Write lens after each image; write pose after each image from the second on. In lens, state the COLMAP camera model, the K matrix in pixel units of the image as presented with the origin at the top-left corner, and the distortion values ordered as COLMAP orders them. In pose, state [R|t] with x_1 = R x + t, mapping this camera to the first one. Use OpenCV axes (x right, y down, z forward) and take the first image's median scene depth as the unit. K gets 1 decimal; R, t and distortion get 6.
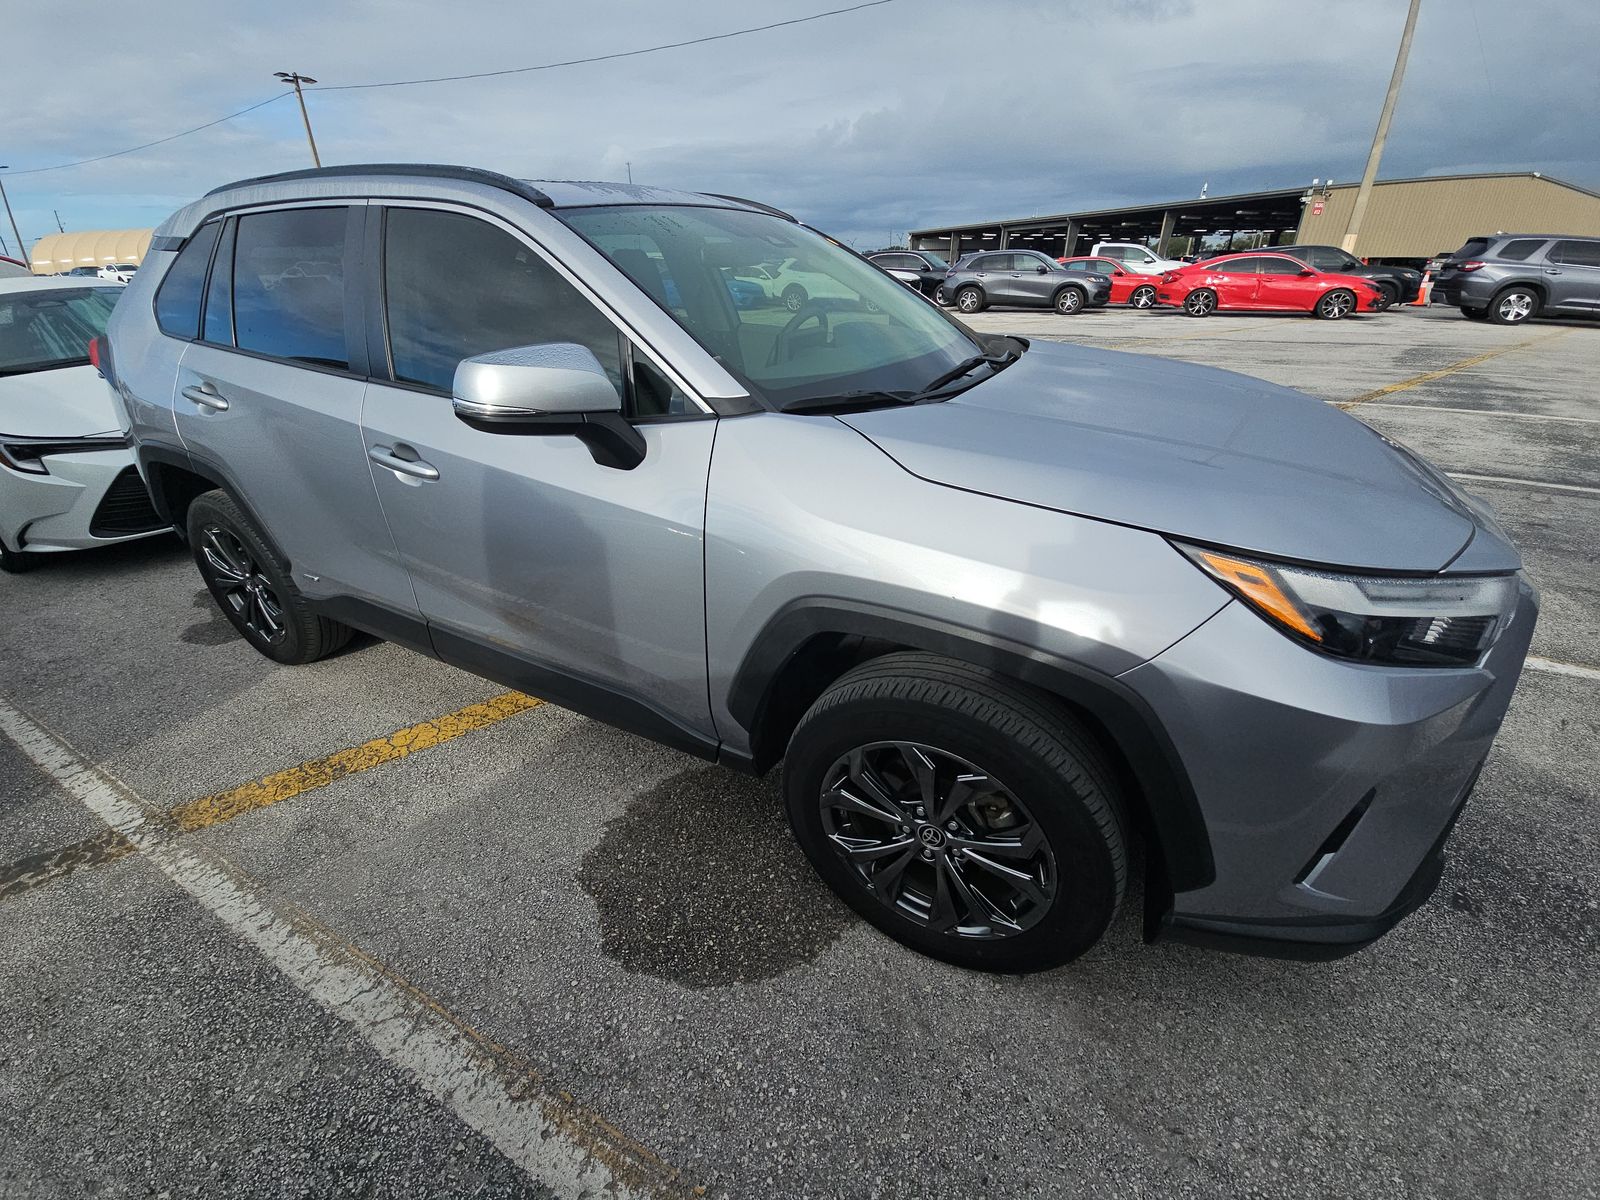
lens RADIAL K [[651.2, 0, 798.8], [0, 651.2, 583.5], [0, 0, 1]] dist [0.007926, -0.007444]
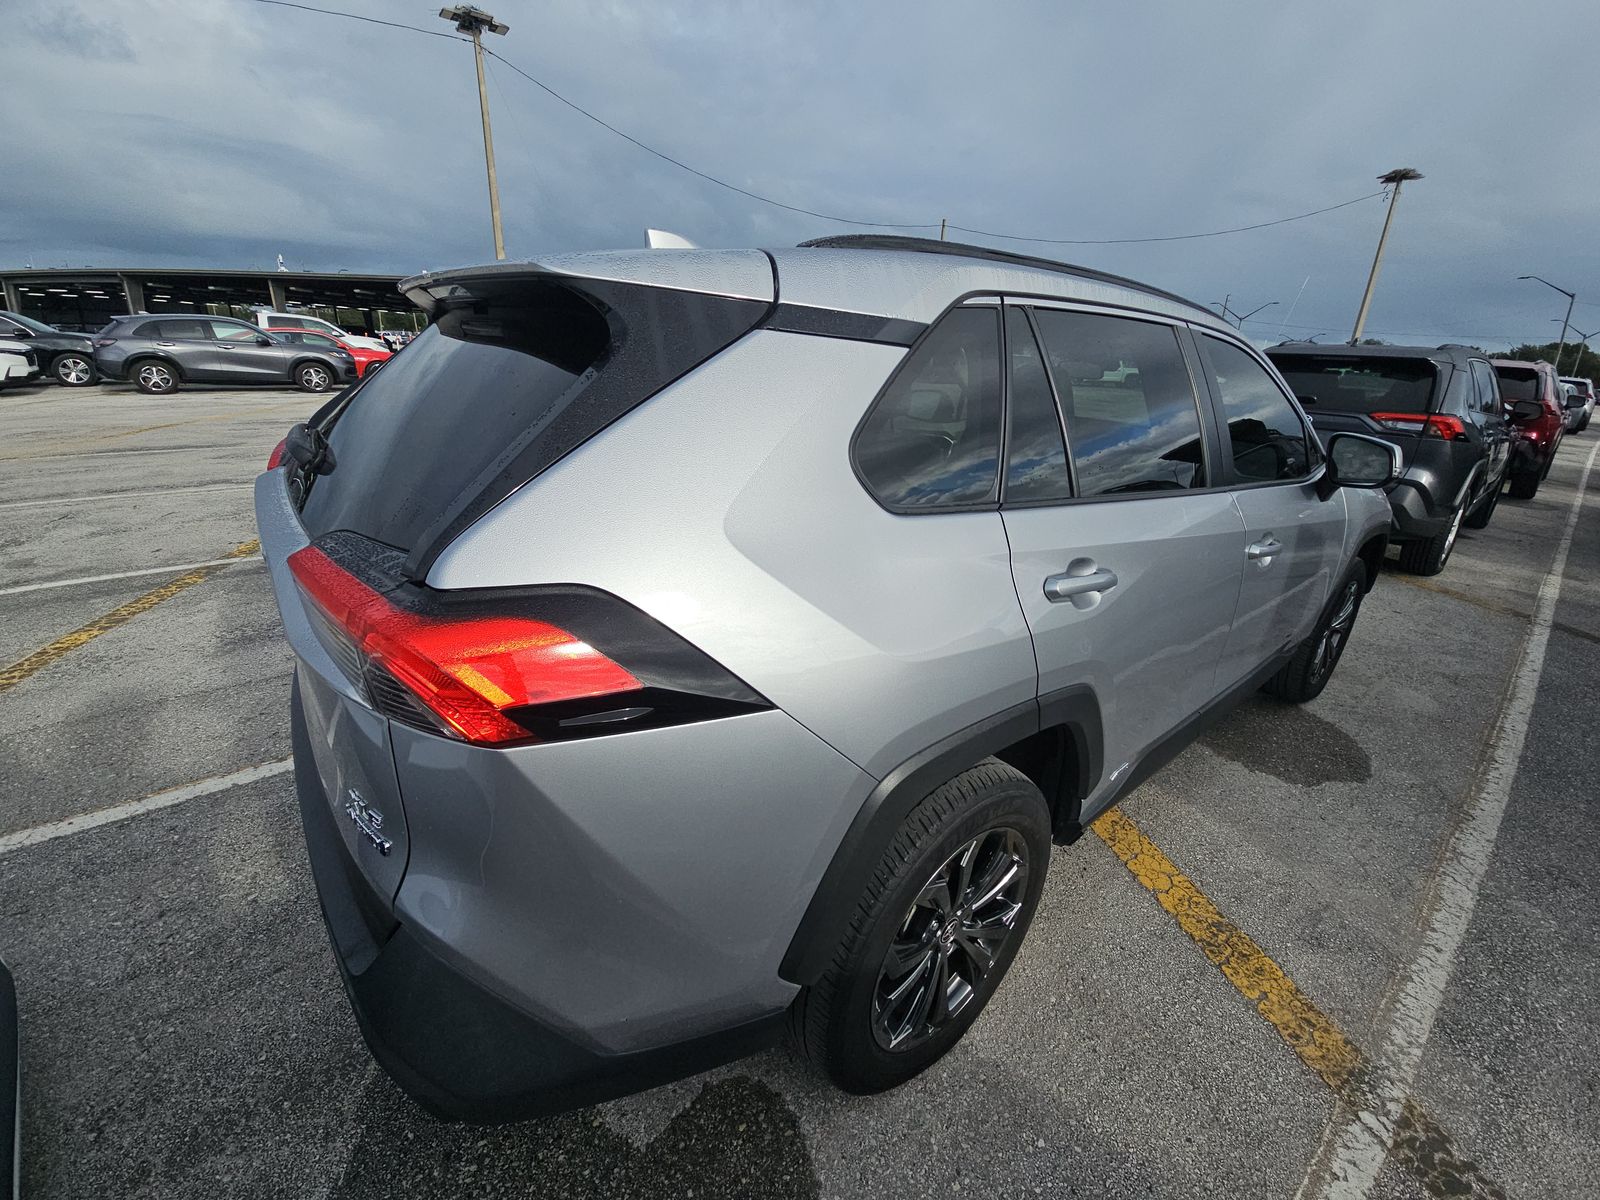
lens RADIAL K [[651.2, 0, 801.8], [0, 651.2, 594.8], [0, 0, 1]] dist [0.007926, -0.007444]
pose [[0.387994, -0.298187, 0.872093, -1.959062], [0.366226, 0.918190, 0.151014, -0.594255], [-0.845777, 0.260791, 0.465456, 1.185841]]
